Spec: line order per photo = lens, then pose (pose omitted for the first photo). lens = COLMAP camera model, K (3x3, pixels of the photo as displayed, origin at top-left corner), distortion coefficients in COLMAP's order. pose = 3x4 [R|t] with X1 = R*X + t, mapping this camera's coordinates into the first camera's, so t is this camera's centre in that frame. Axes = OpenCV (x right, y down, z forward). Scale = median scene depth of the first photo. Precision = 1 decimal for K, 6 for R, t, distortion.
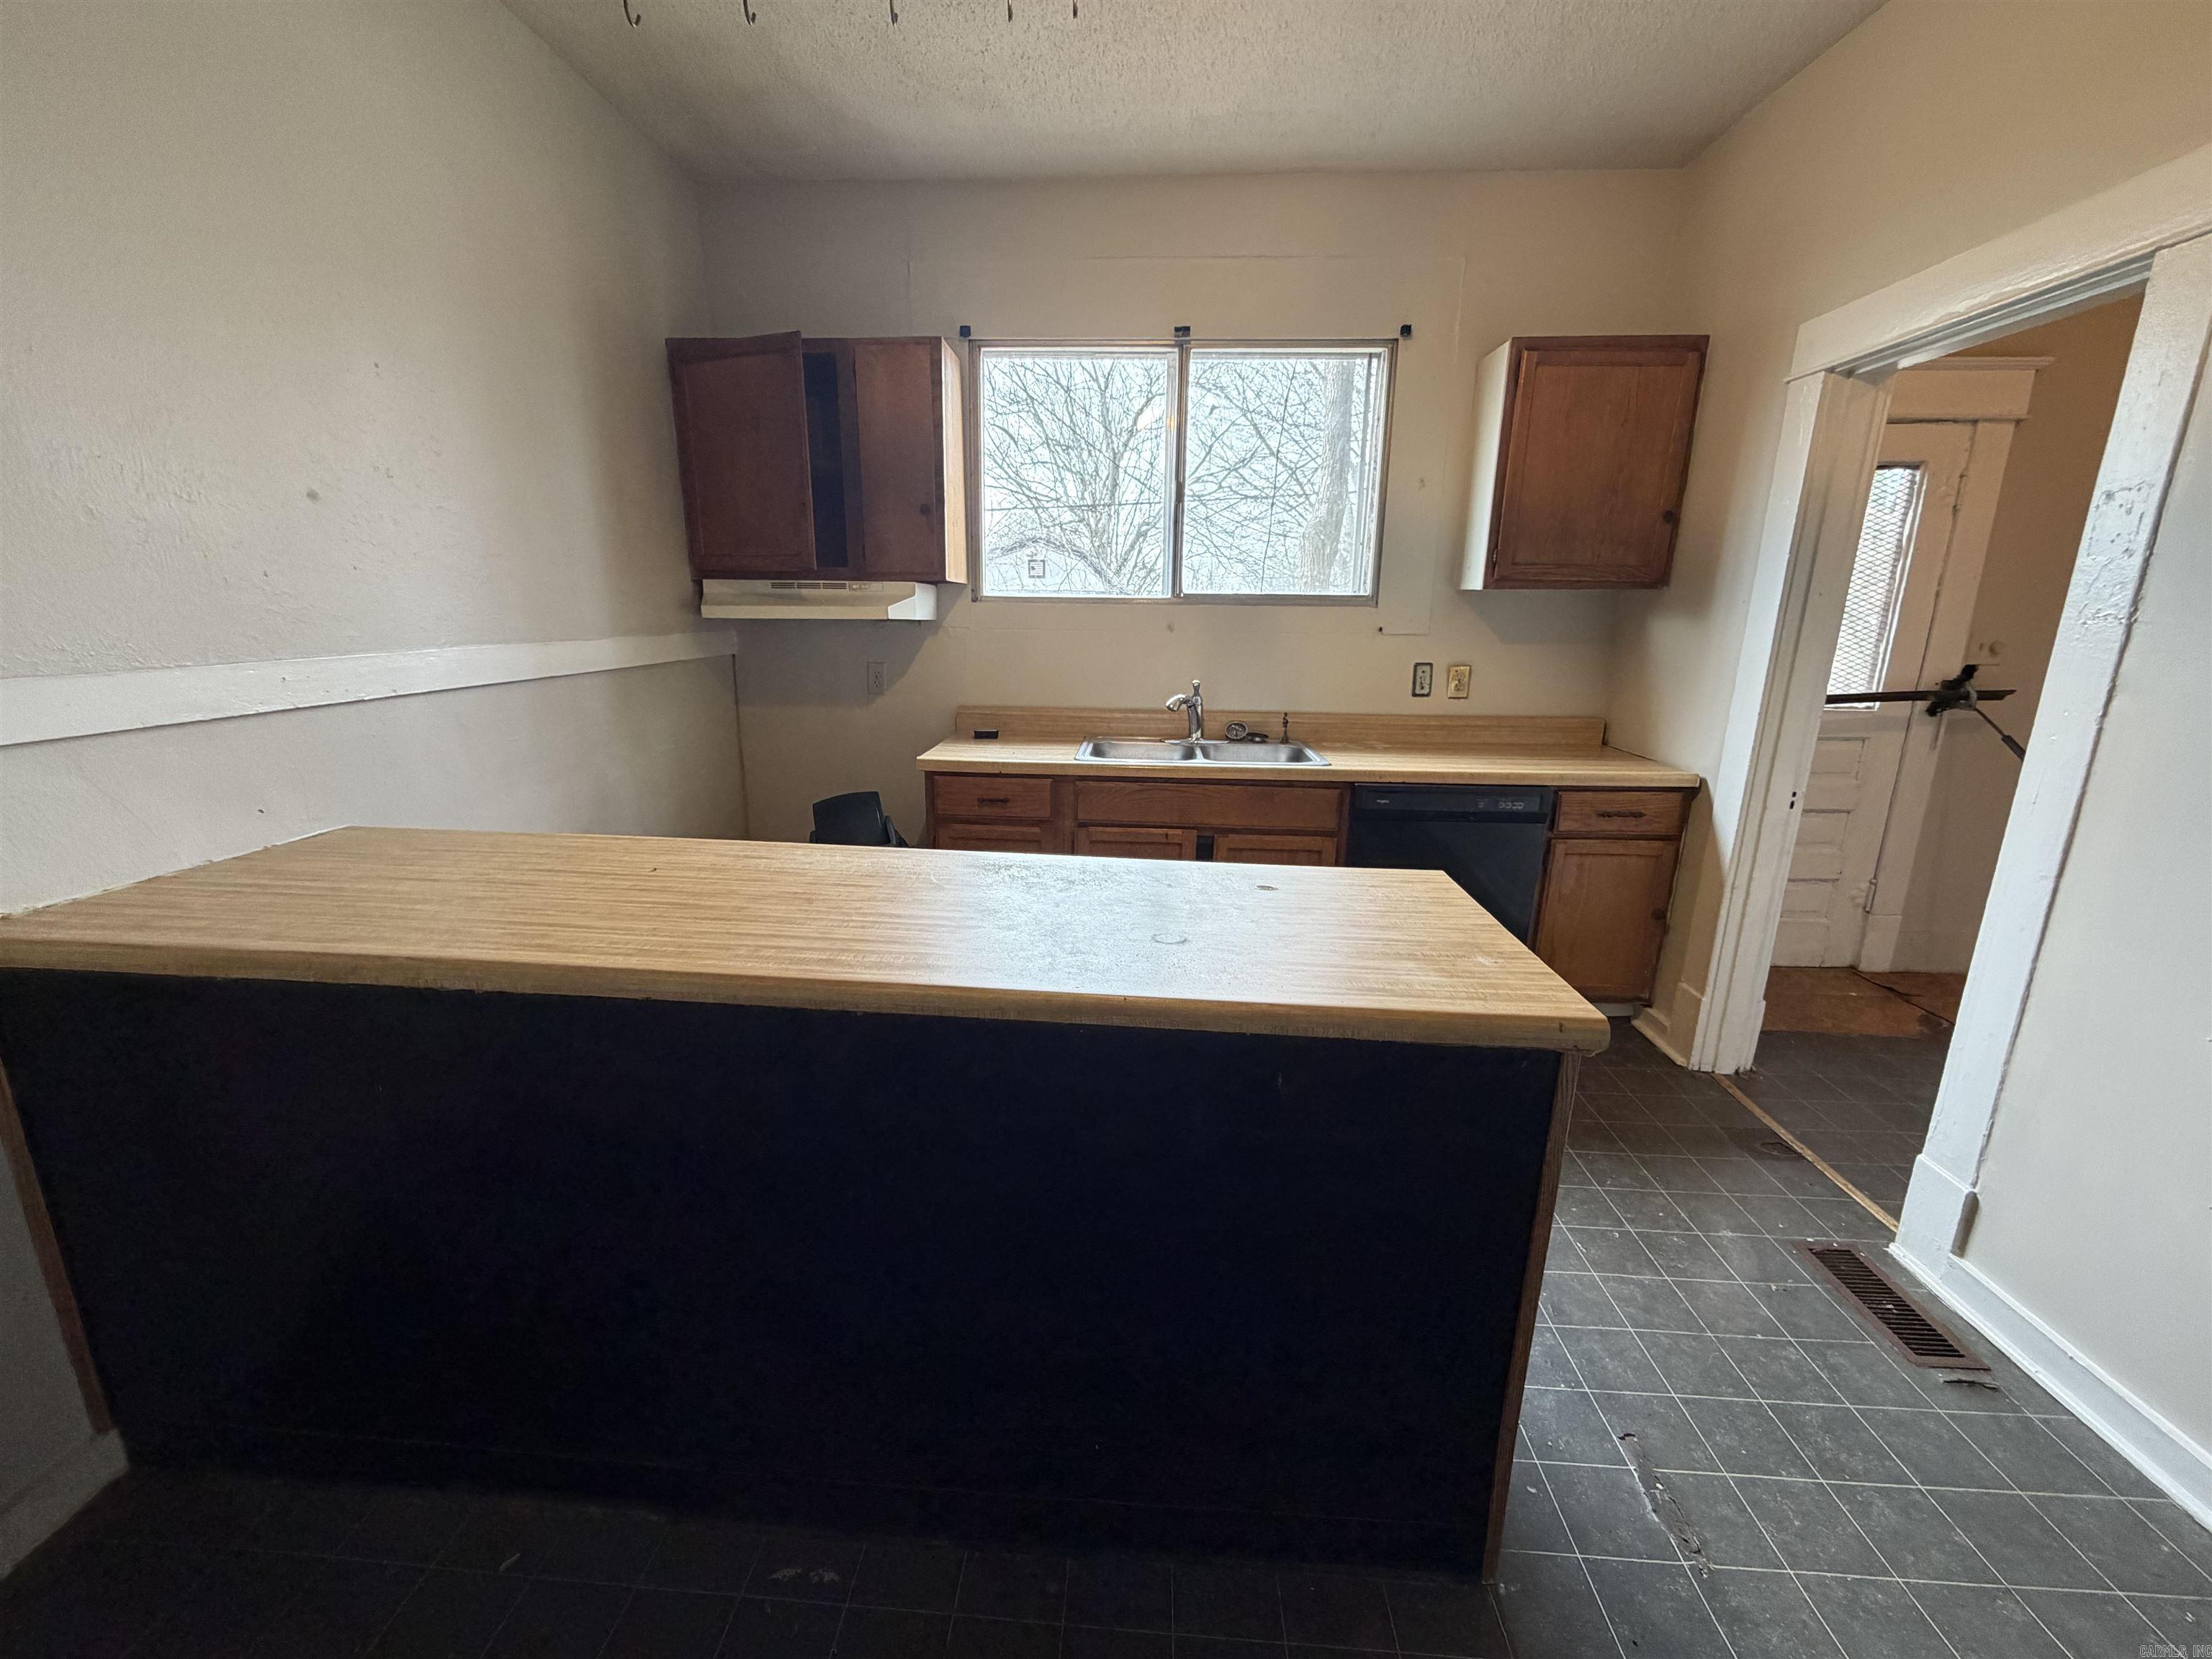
lens RADIAL K [[880.1, 0, 1102.6], [0, 880.1, 827.7], [0, 0, 1]] dist [0.002398, -0.000090]
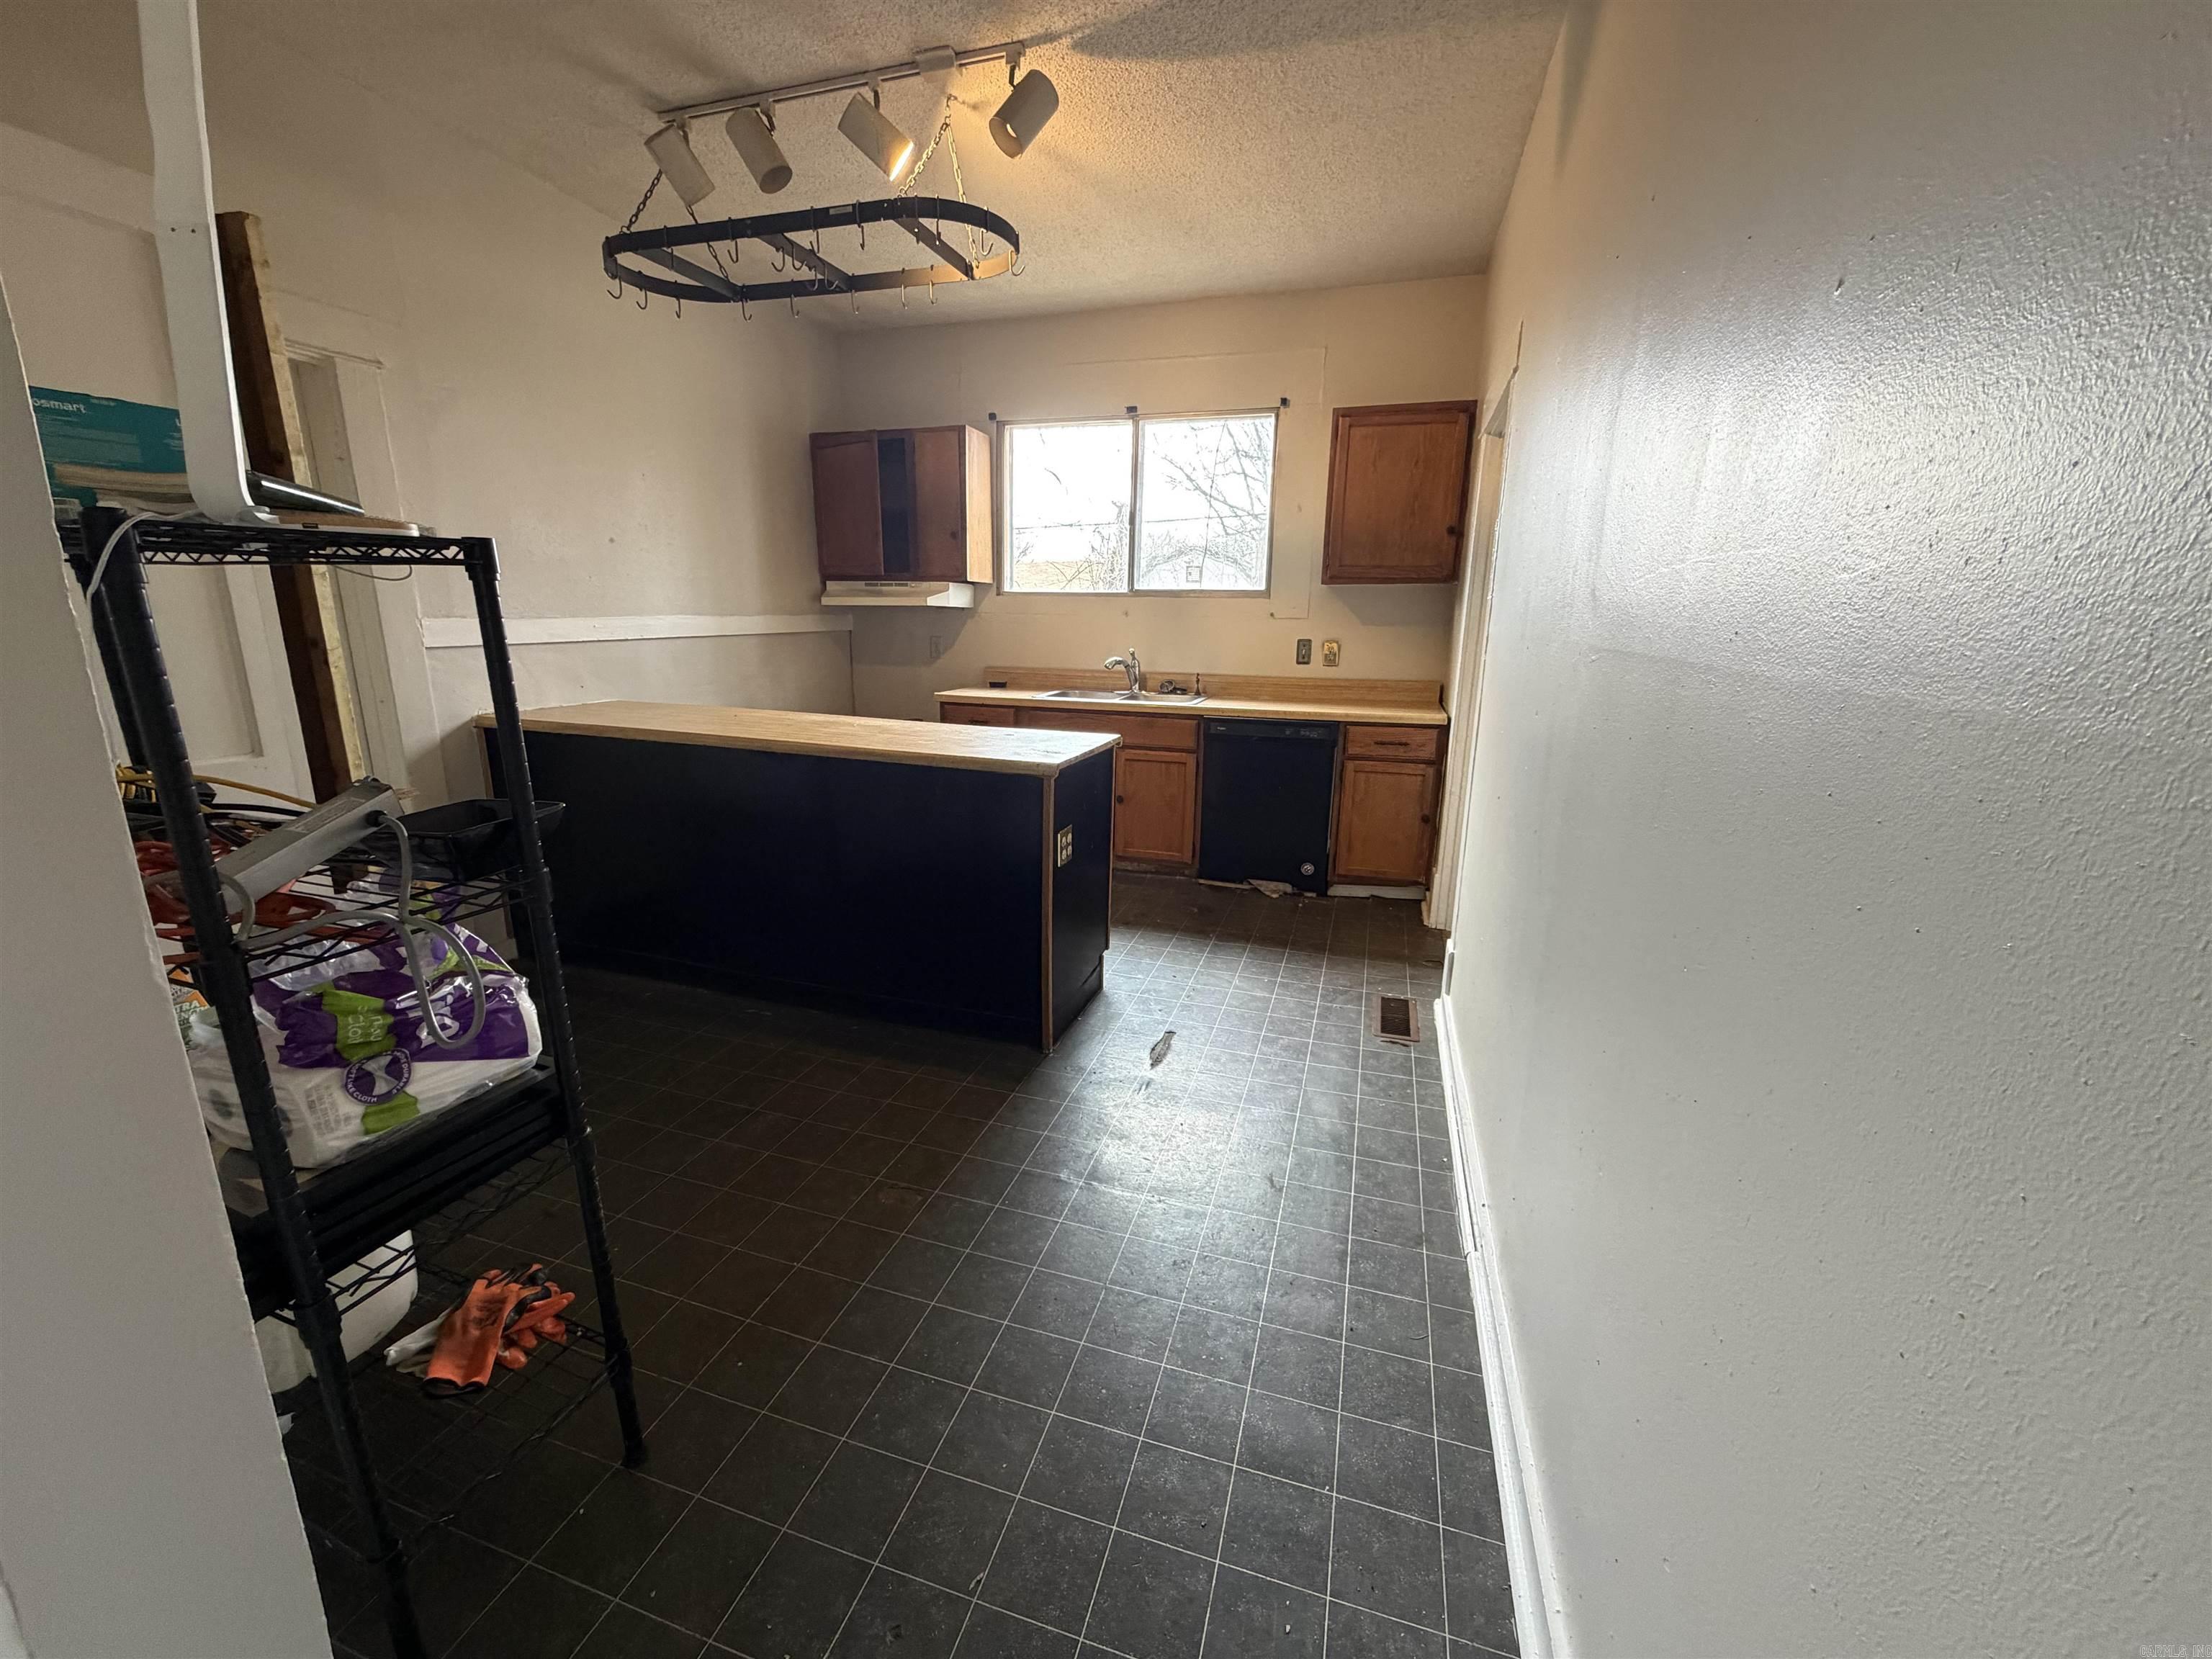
lens RADIAL K [[880.1, 0, 1104.0], [0, 880.1, 826.2], [0, 0, 1]] dist [0.002398, -0.000090]
pose [[0.971409, 0.058493, -0.230093, 0.425439], [-0.060382, 0.998175, -0.001169, 0.131222], [0.229605, 0.015029, 0.973168, -0.422790]]
